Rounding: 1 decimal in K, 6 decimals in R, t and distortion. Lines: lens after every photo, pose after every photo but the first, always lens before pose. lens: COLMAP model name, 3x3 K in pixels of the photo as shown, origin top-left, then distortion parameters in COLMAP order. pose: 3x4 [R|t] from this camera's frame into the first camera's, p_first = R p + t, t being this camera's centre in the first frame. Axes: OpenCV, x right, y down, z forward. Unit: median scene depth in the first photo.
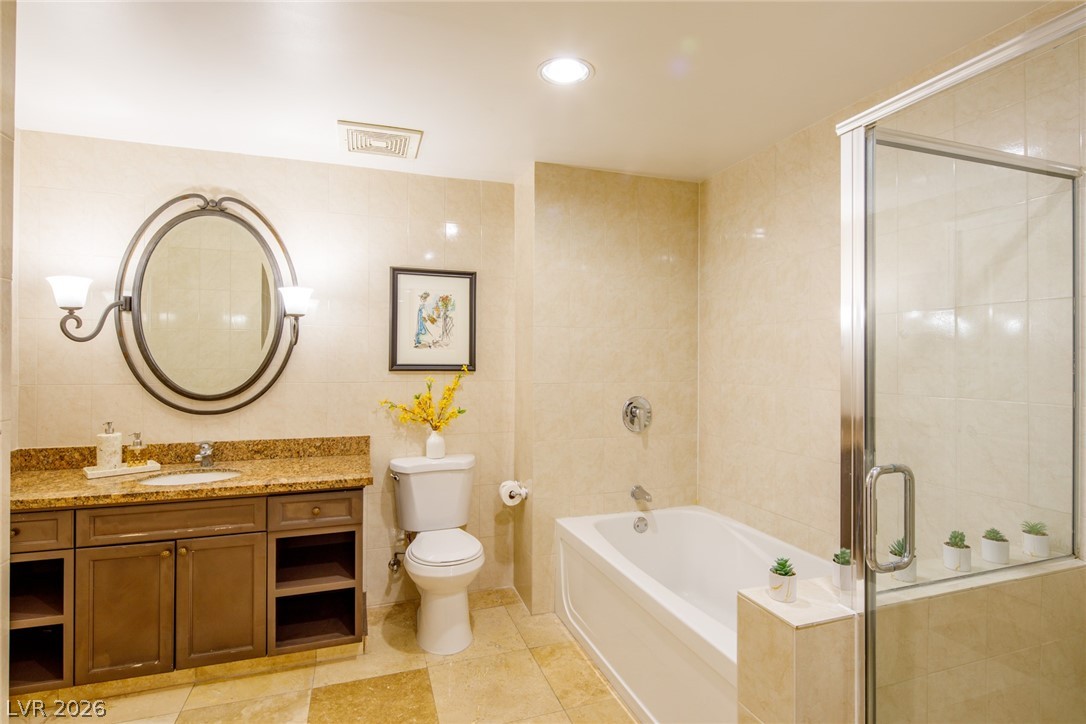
lens RADIAL K [[521.8, 0, 543.0], [0, 521.8, 362.0], [0, 0, 1]] dist [0.001394, 0.000086]
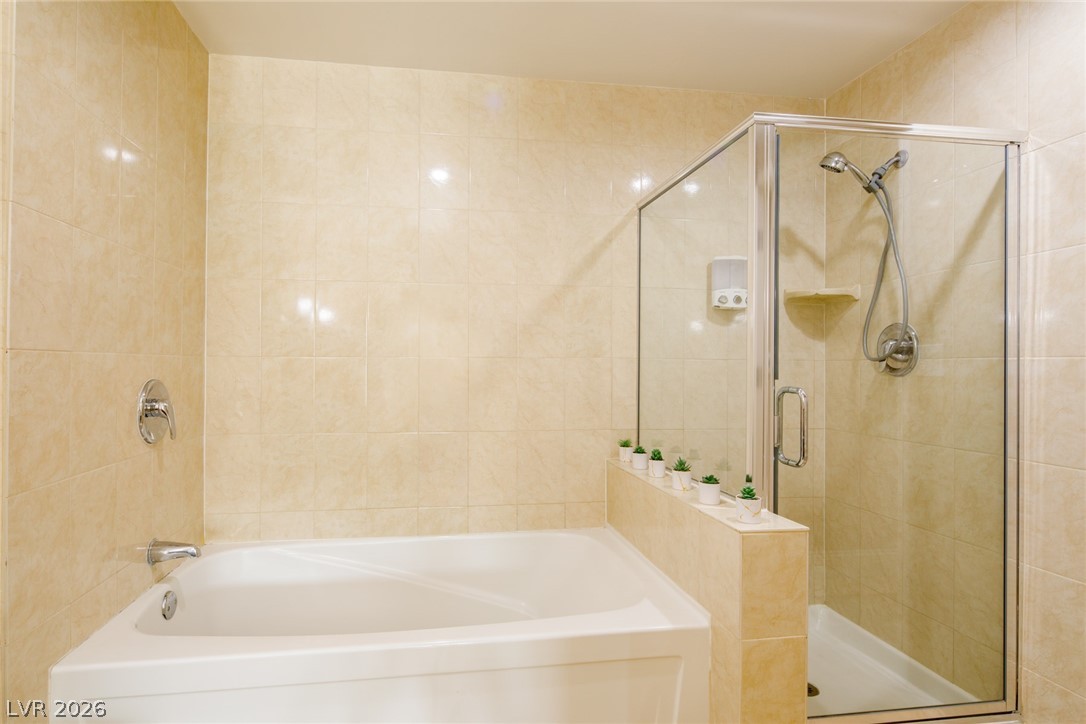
lens RADIAL K [[535.1, 0, 543.0], [0, 535.1, 362.0], [0, 0, 1]] dist [-0.000781, -0.000227]
pose [[0.208909, -0.004711, 0.977924, -0.318020], [-0.000935, 0.999987, 0.005017, 0.047942], [-0.977935, -0.001963, 0.208902, 0.517680]]
